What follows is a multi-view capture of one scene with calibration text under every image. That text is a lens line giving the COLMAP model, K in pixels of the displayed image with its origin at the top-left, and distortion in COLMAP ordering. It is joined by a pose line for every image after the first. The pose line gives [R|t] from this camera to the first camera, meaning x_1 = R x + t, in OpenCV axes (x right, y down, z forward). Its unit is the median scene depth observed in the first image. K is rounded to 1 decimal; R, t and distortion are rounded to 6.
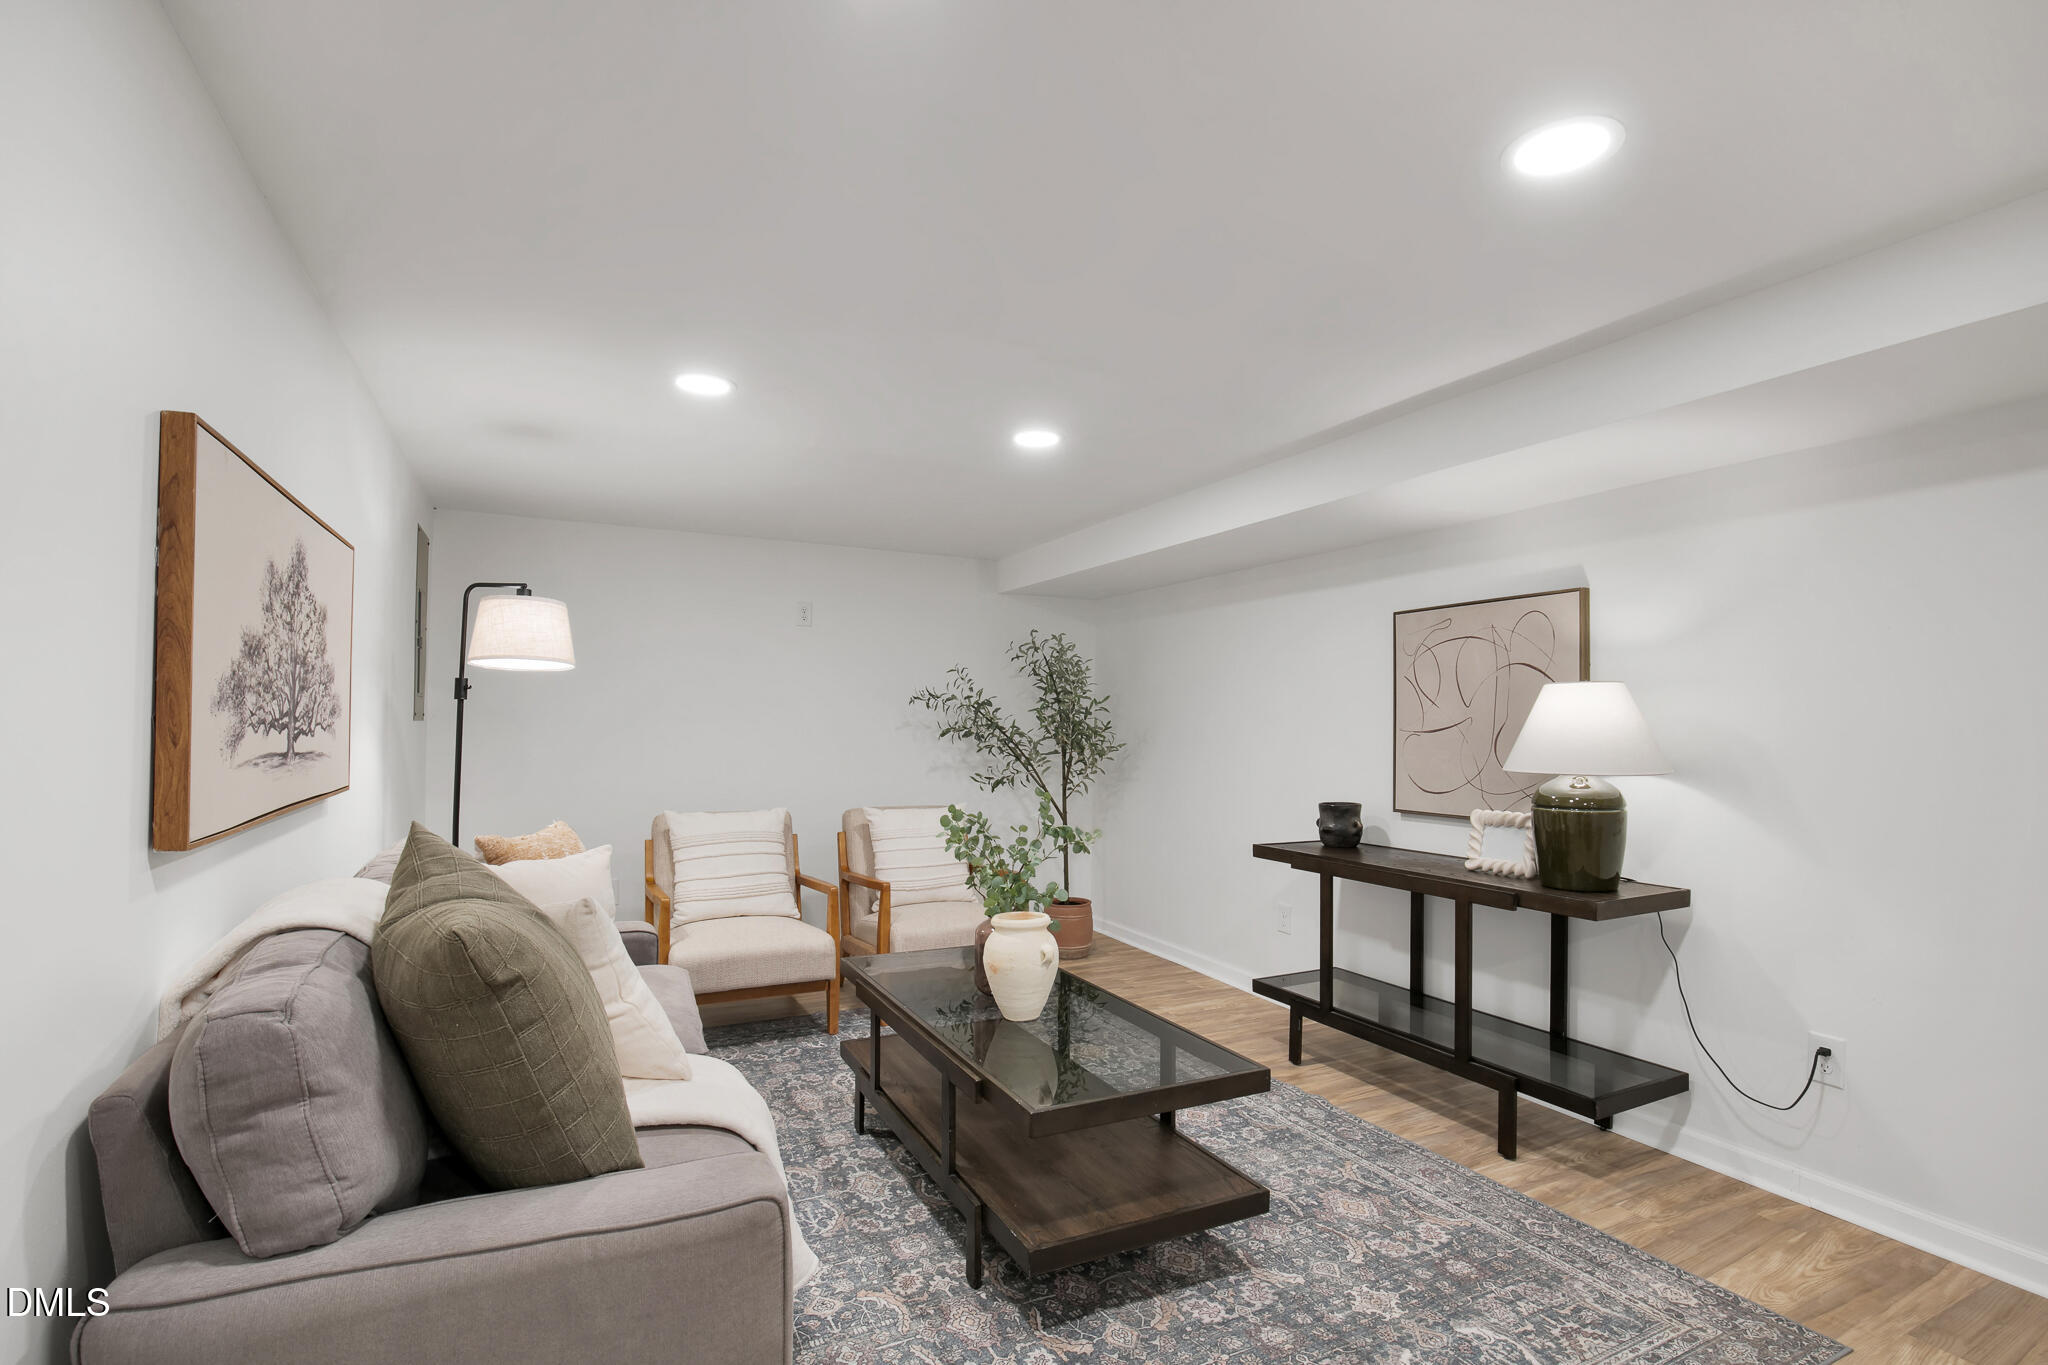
lens RADIAL K [[962.8, 0, 1020.5], [0, 962.8, 687.8], [0, 0, 1]] dist [-0.004361, 0.002459]
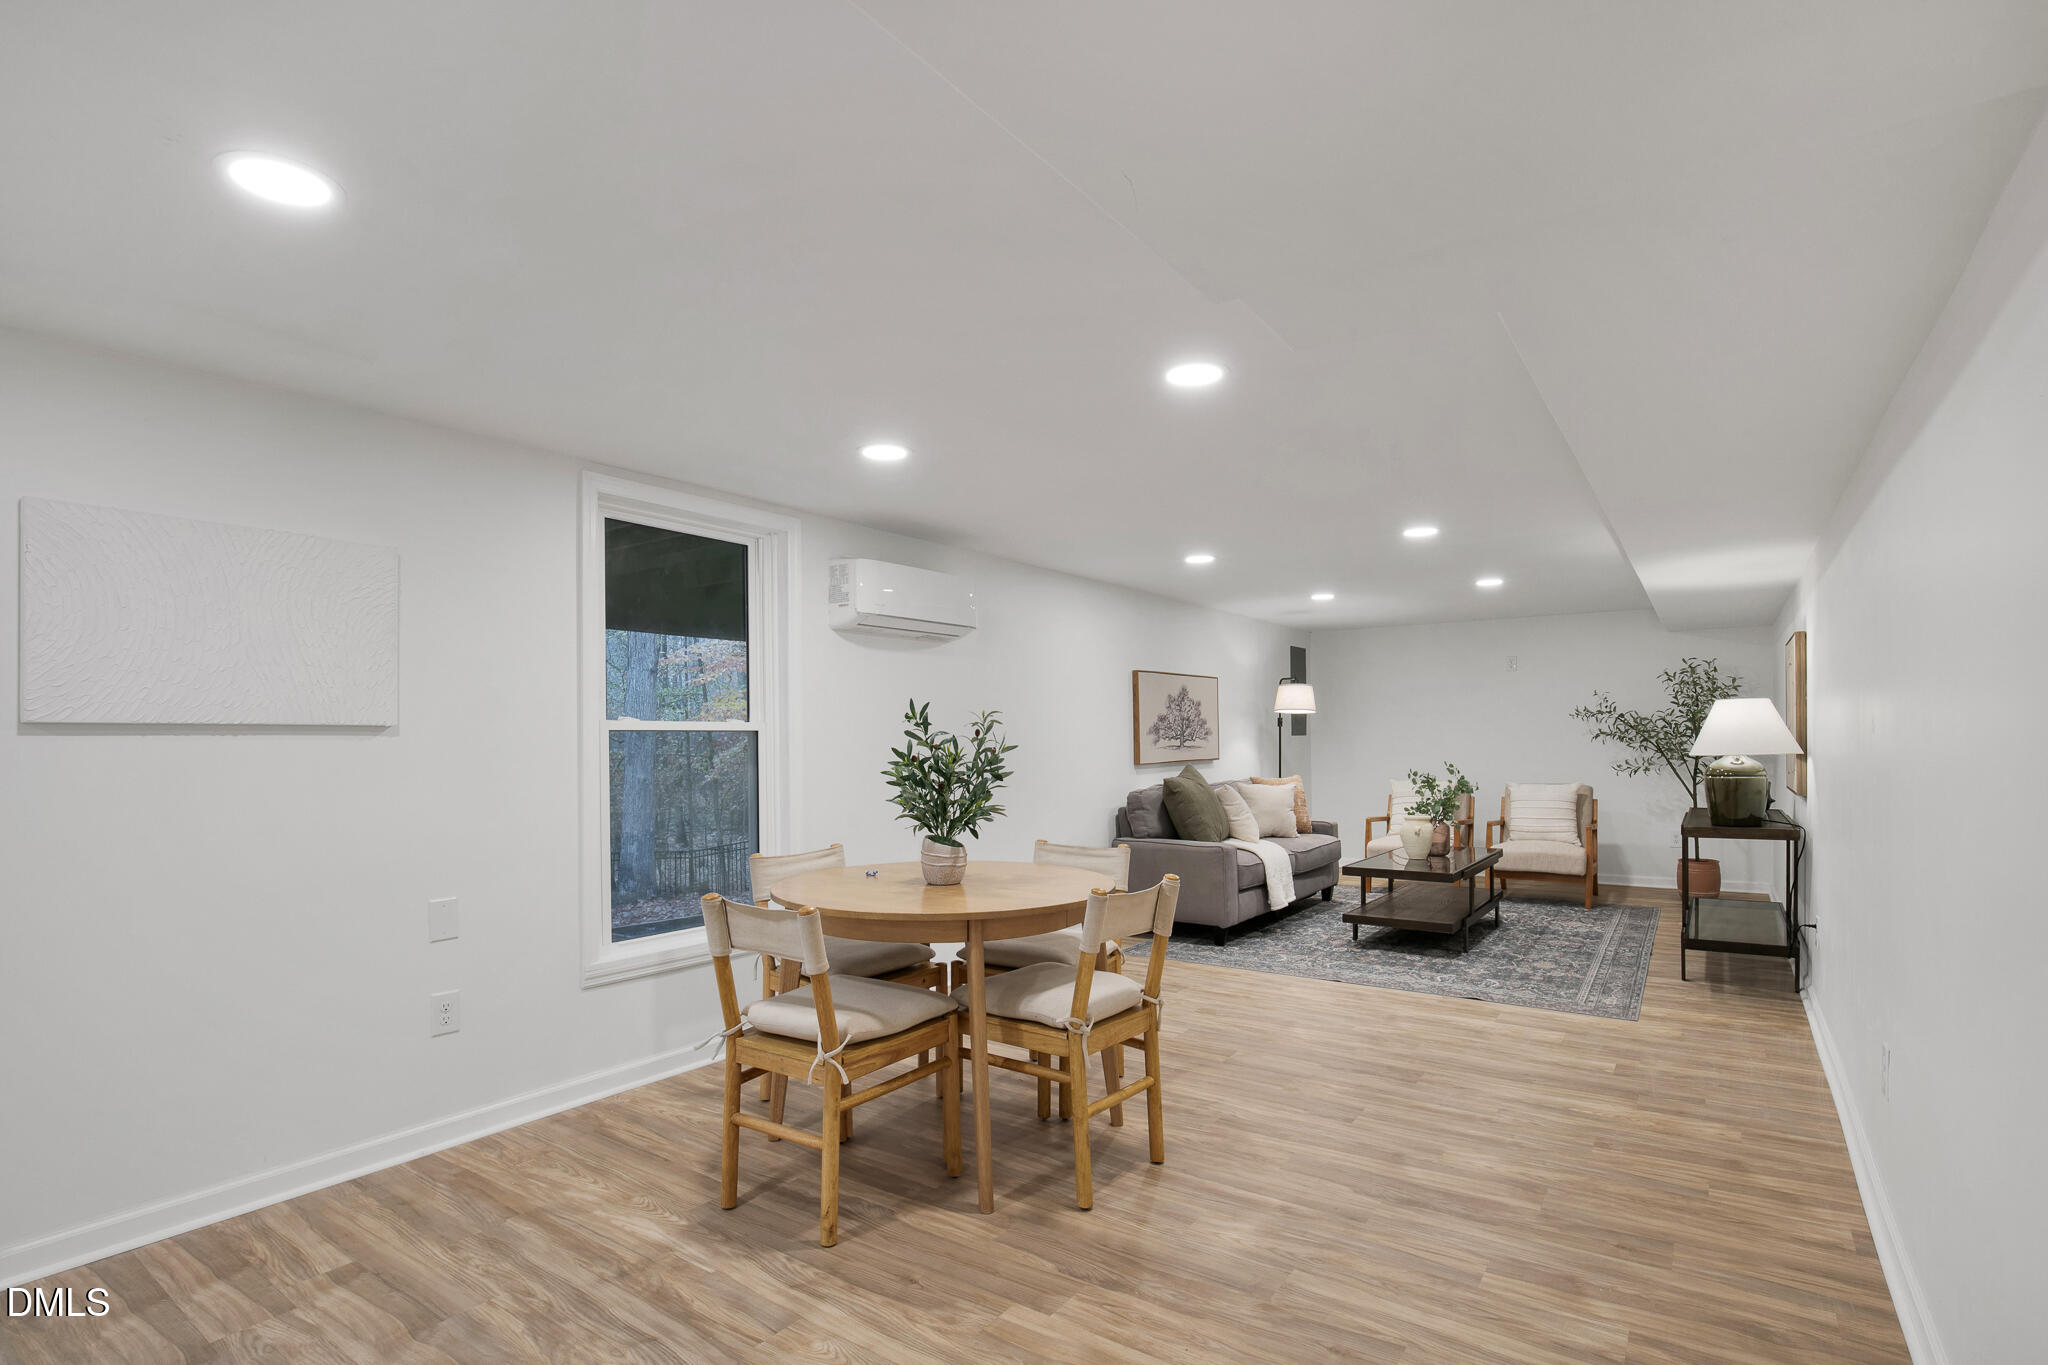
lens RADIAL K [[962.8, 0, 1027.3], [0, 962.8, 683.2], [0, 0, 1]] dist [-0.004361, 0.002459]
pose [[0.460906, -0.065457, -0.885032, 2.006760], [0.050685, 0.997590, -0.047387, -0.021437], [0.886001, -0.023017, 0.463113, -1.078589]]
